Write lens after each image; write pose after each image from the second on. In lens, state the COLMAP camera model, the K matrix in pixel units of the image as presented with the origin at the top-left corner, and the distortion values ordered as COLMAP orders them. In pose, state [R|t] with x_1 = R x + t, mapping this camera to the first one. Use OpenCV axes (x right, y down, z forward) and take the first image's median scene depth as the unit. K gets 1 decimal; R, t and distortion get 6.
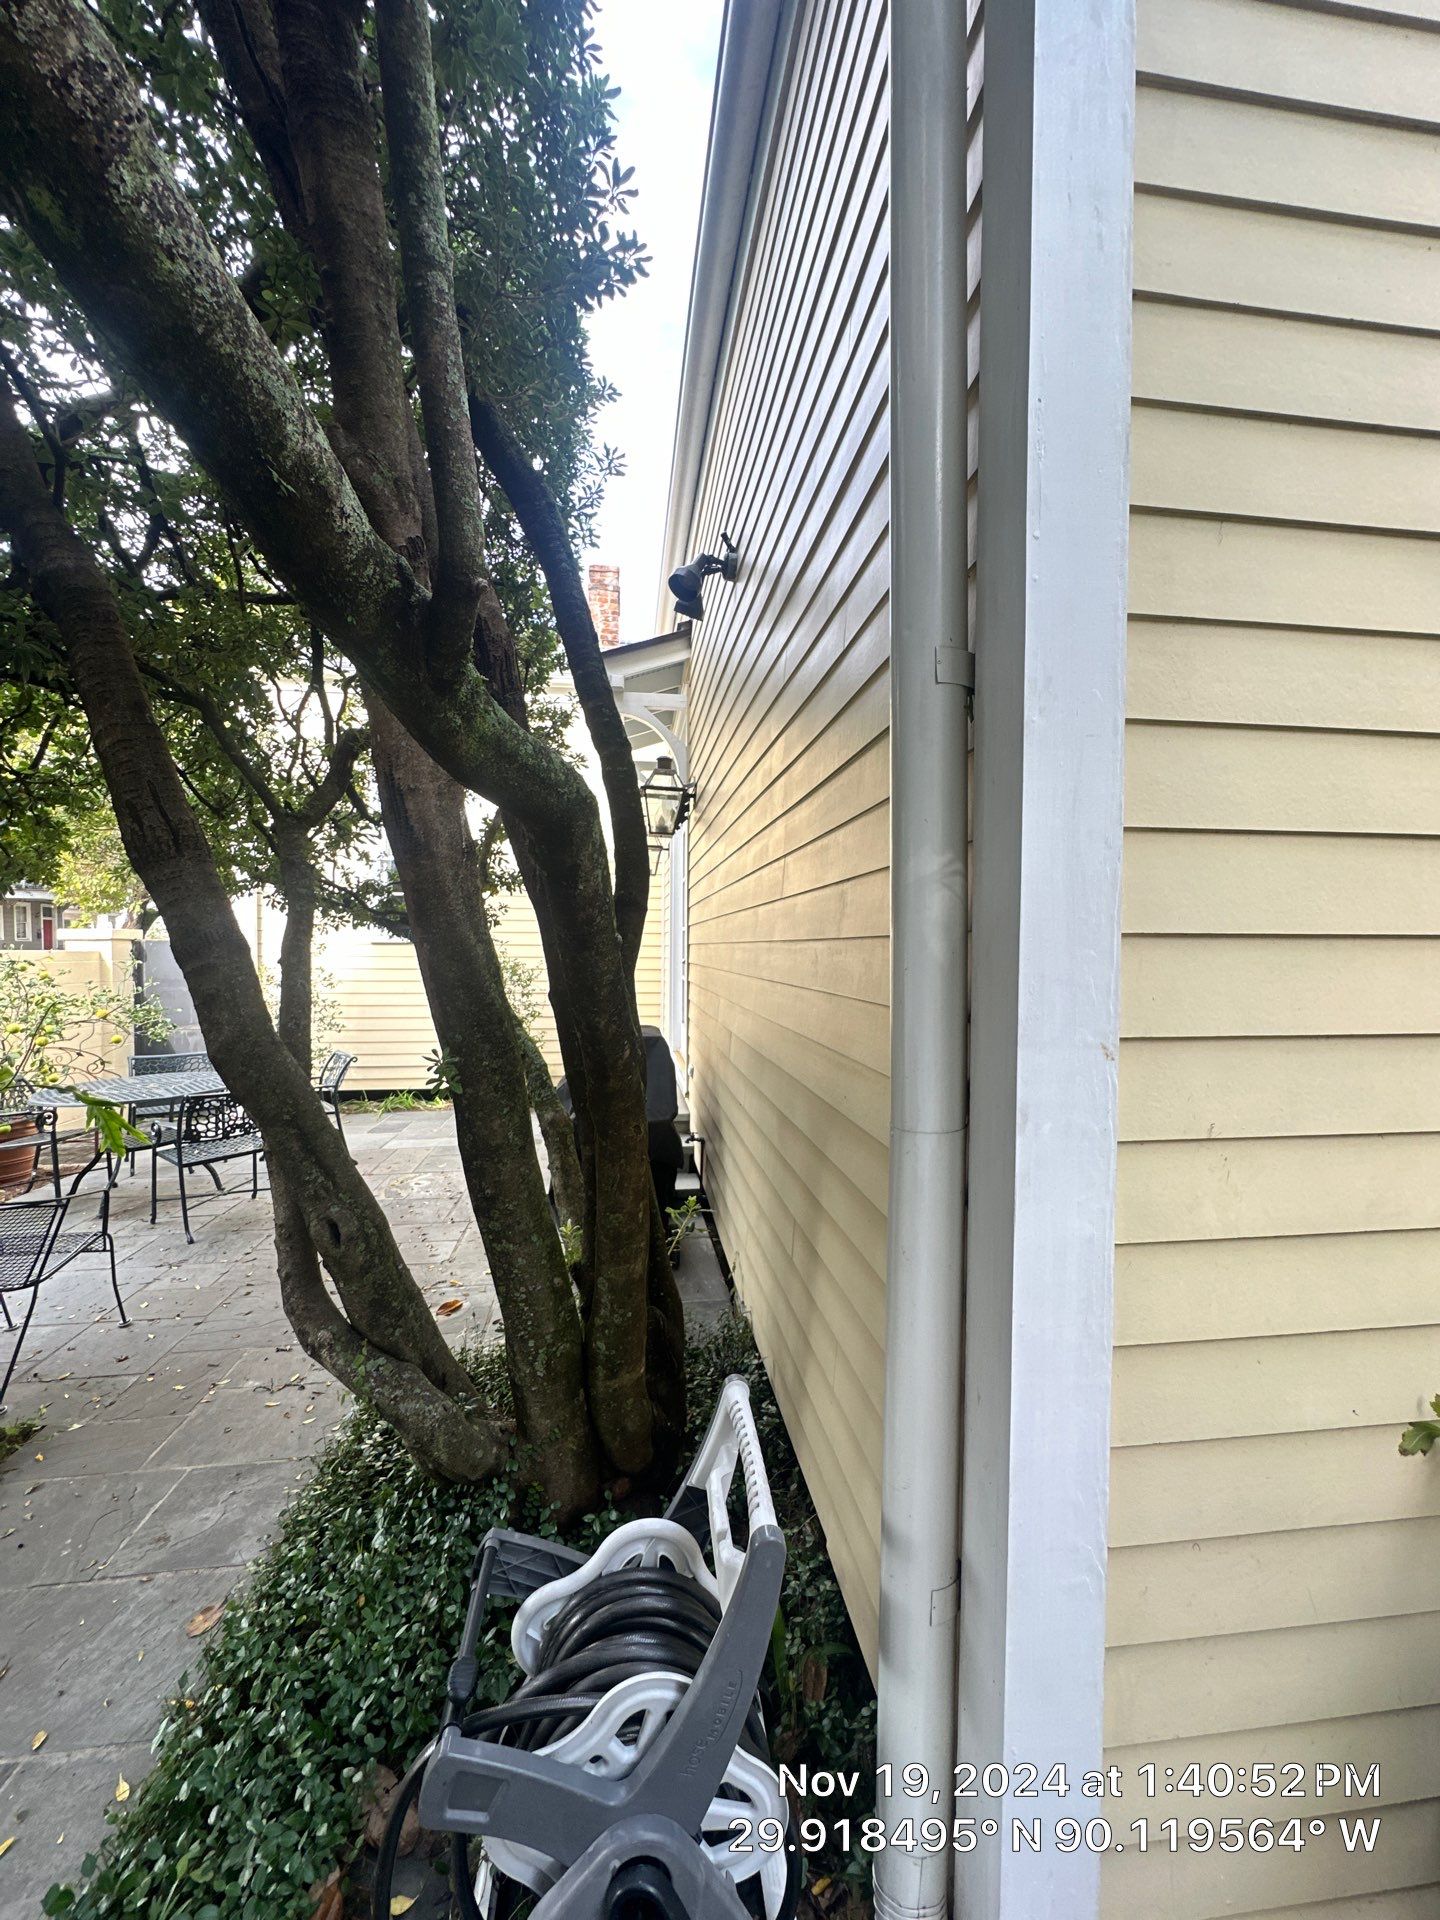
lens RADIAL K [[763.6, 0, 720.0], [0, 763.6, 960.0], [0, 0, 1]] dist [-0.000996, -0.000235]
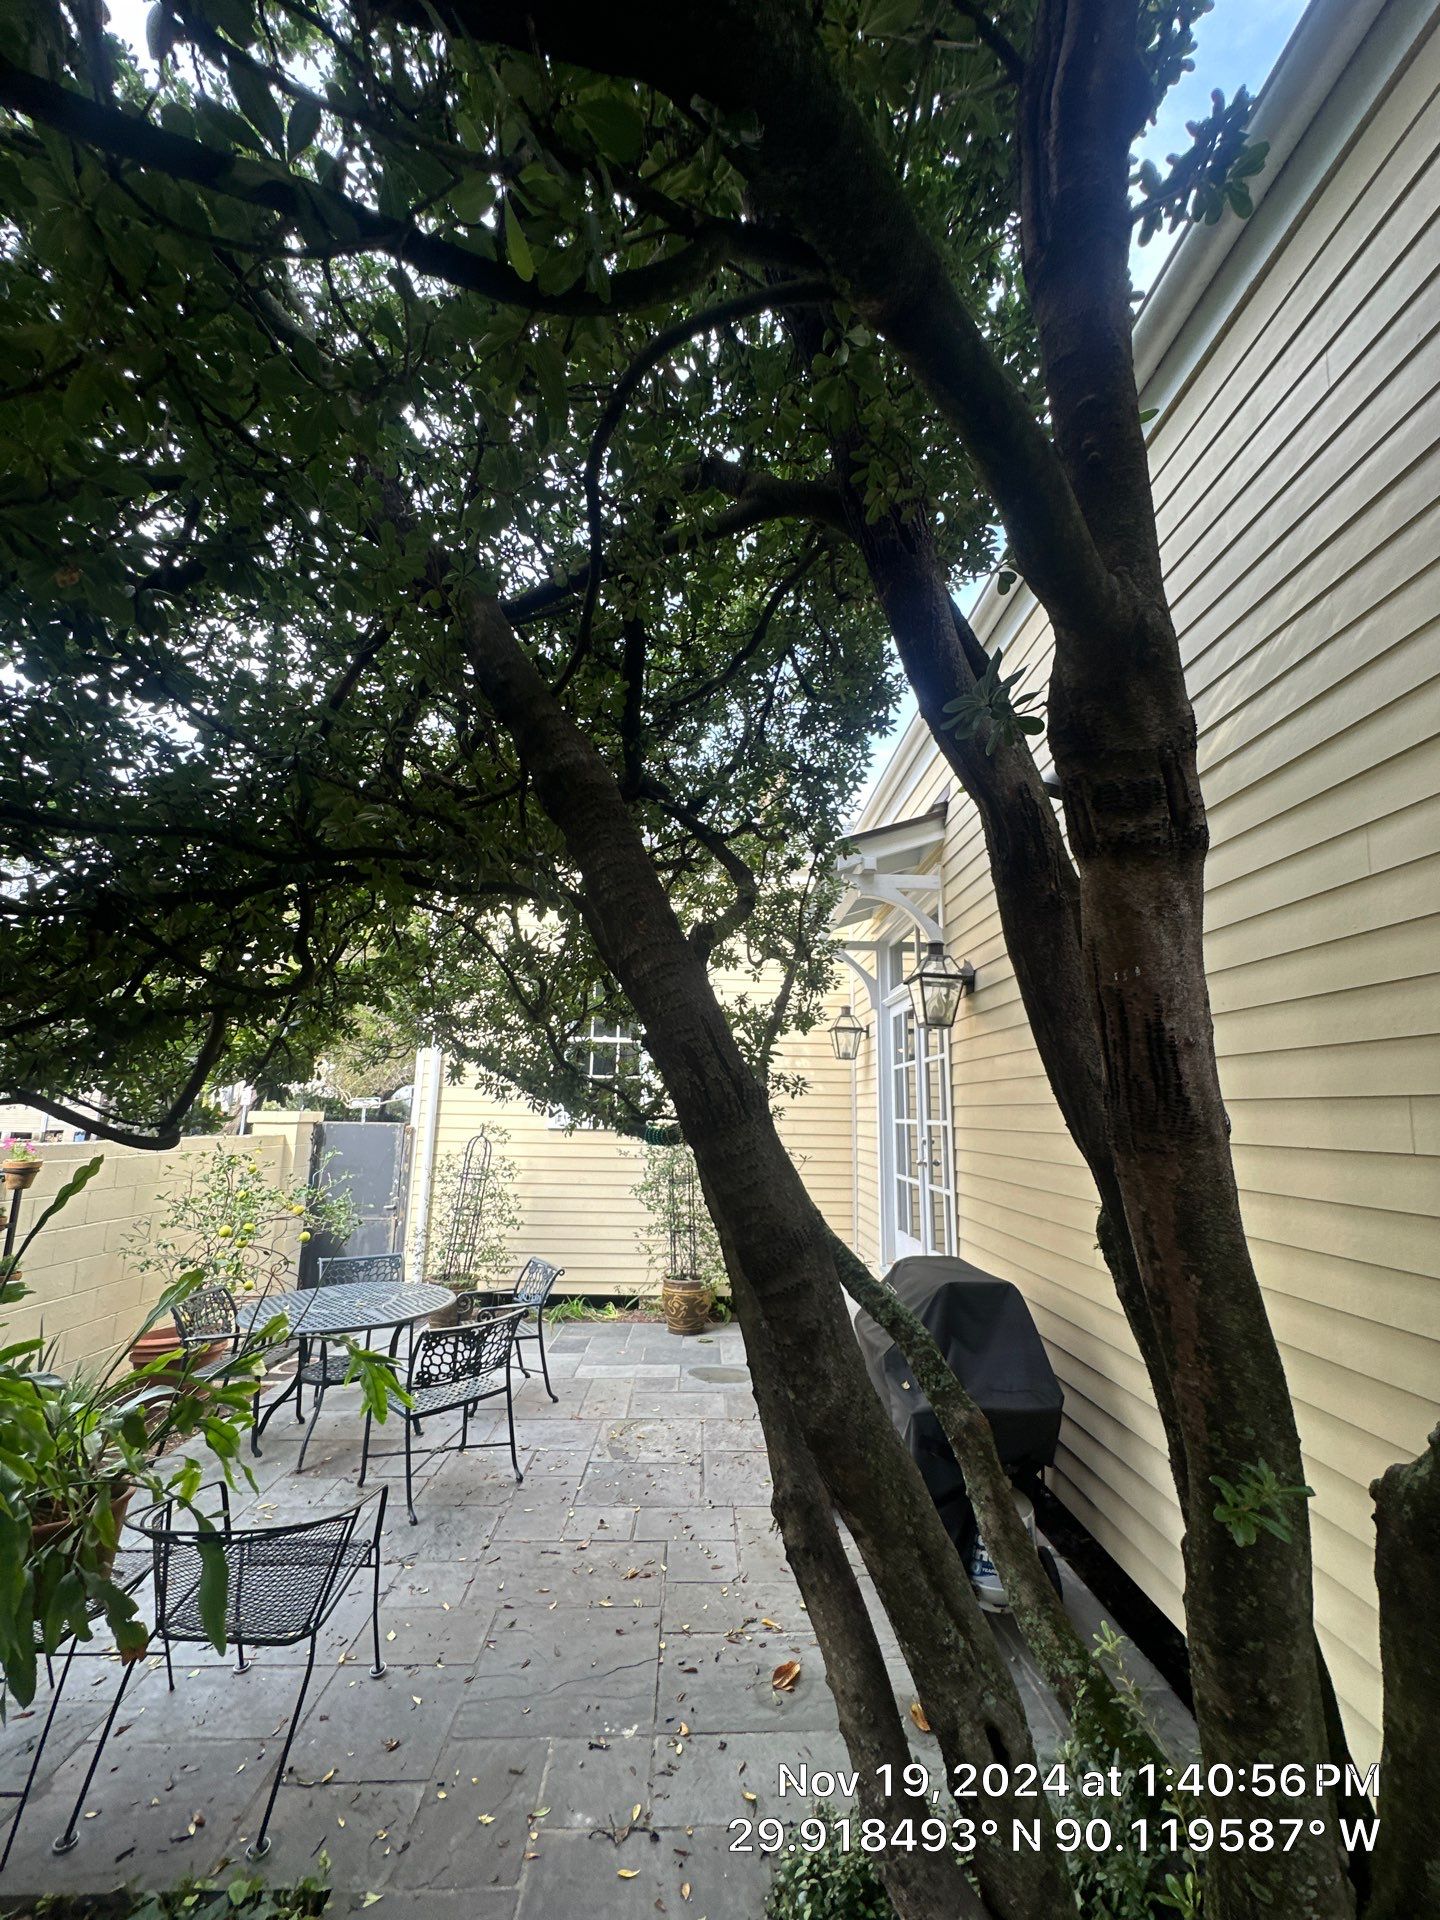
lens RADIAL K [[763.6, 0, 720.0], [0, 763.6, 960.0], [0, 0, 1]] dist [-0.000996, -0.000235]
pose [[0.994775, -0.009748, -0.101623, -0.289642], [-0.011994, 0.977377, -0.211162, -0.057464], [0.101383, 0.211278, 0.972154, 0.108766]]
